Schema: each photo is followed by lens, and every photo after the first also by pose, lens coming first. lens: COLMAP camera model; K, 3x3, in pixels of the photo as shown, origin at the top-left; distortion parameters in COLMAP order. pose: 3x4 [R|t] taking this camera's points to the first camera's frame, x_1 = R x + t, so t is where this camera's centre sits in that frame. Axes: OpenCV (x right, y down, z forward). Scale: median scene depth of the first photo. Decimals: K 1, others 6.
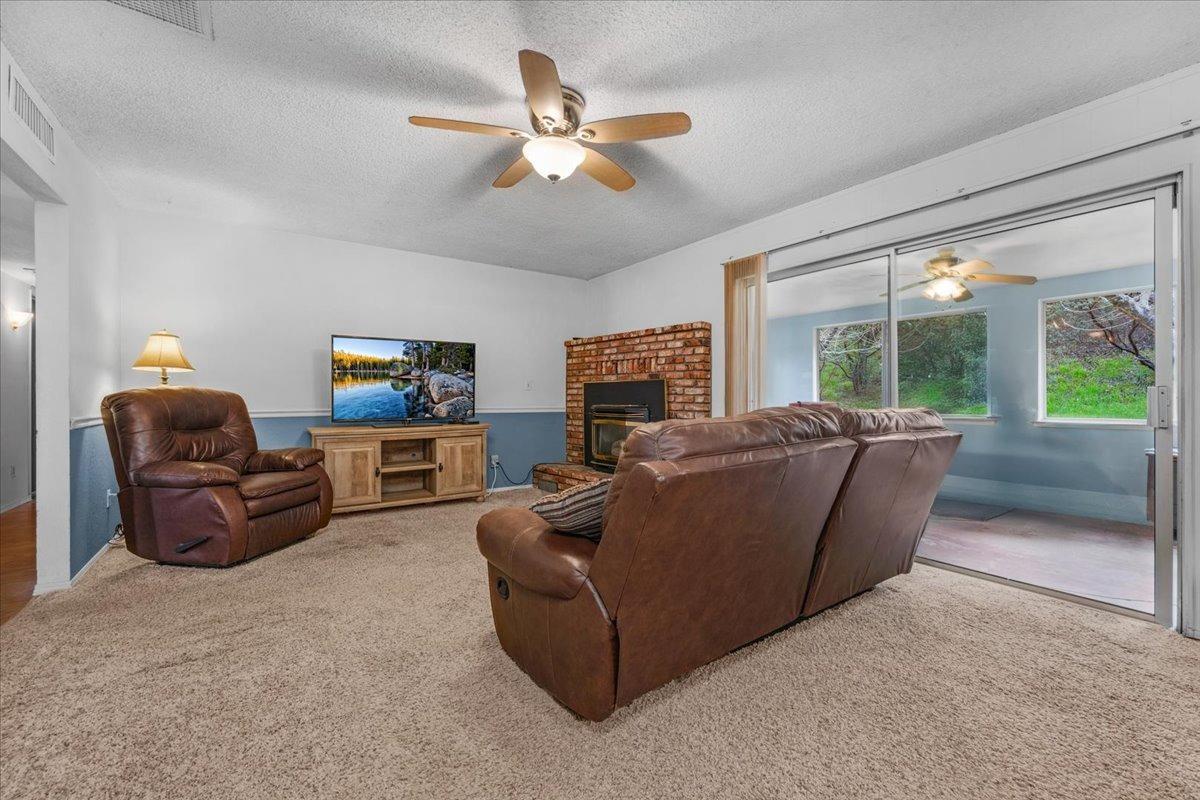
lens RADIAL K [[484.1, 0, 616.1], [0, 484.1, 399.5], [0, 0, 1]] dist [-0.004721, 0.000639]
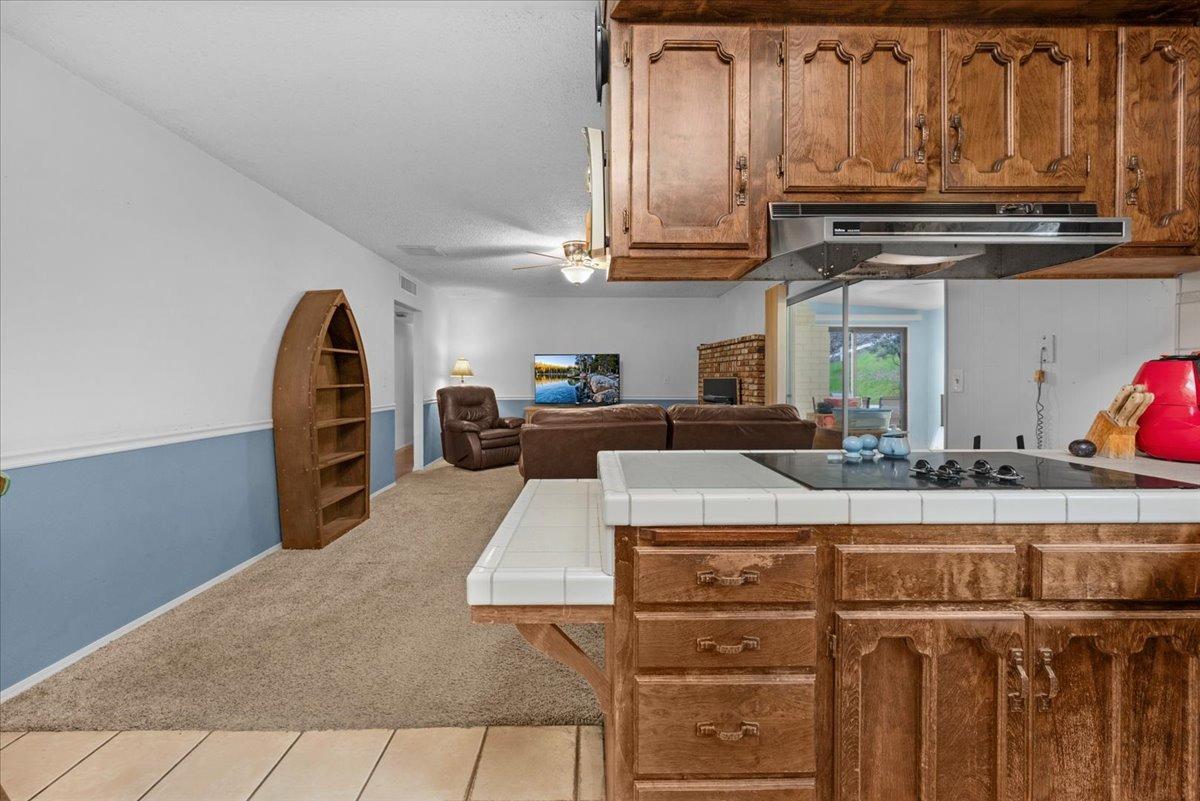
lens RADIAL K [[484.1, 0, 646.0], [0, 484.1, 380.7], [0, 0, 1]] dist [-0.004721, 0.000639]
pose [[0.861294, 0.001416, -0.508105, 0.562866], [-0.004135, 0.999983, -0.004223, -0.026616], [0.508090, 0.005738, 0.861285, -0.274064]]
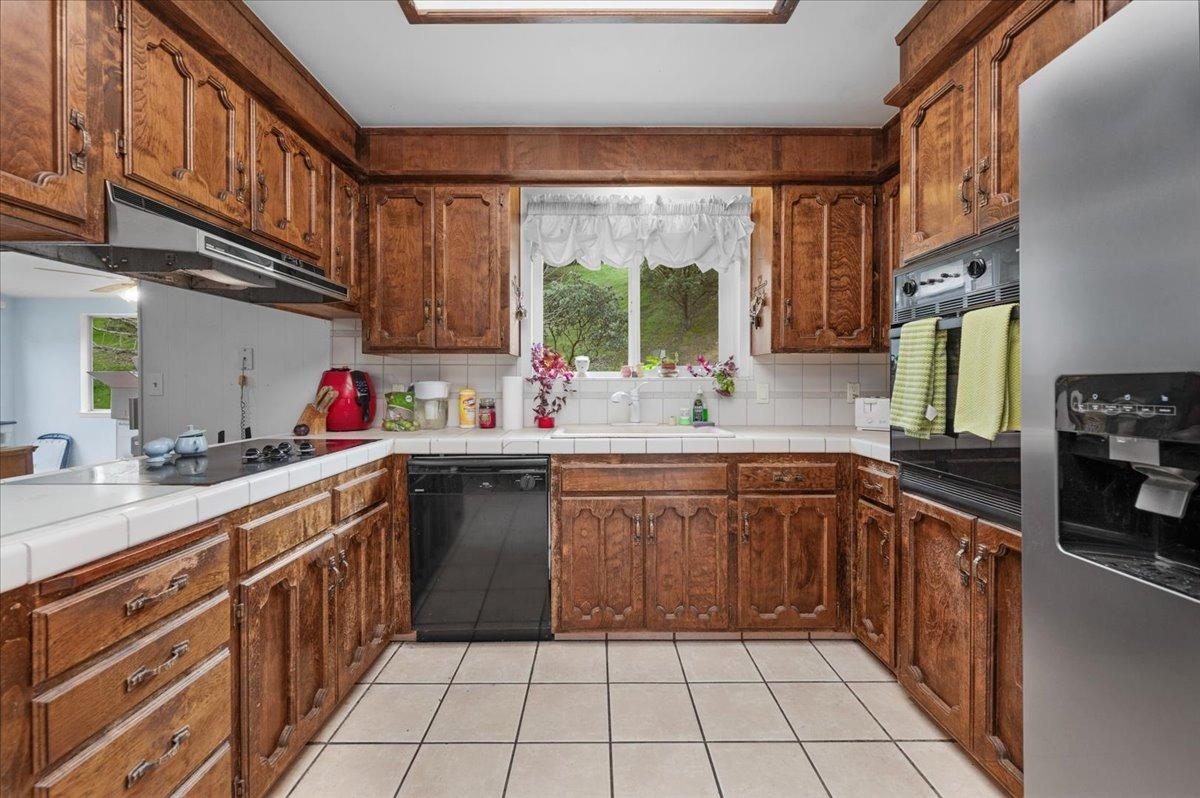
lens RADIAL K [[484.1, 0, 558.7], [0, 484.1, 385.7], [0, 0, 1]] dist [-0.004721, 0.000639]
pose [[0.577848, -0.006381, 0.816120, 0.361521], [0.007892, 0.999966, 0.002230, -0.025950], [-0.816106, 0.005152, 0.577879, -0.342479]]
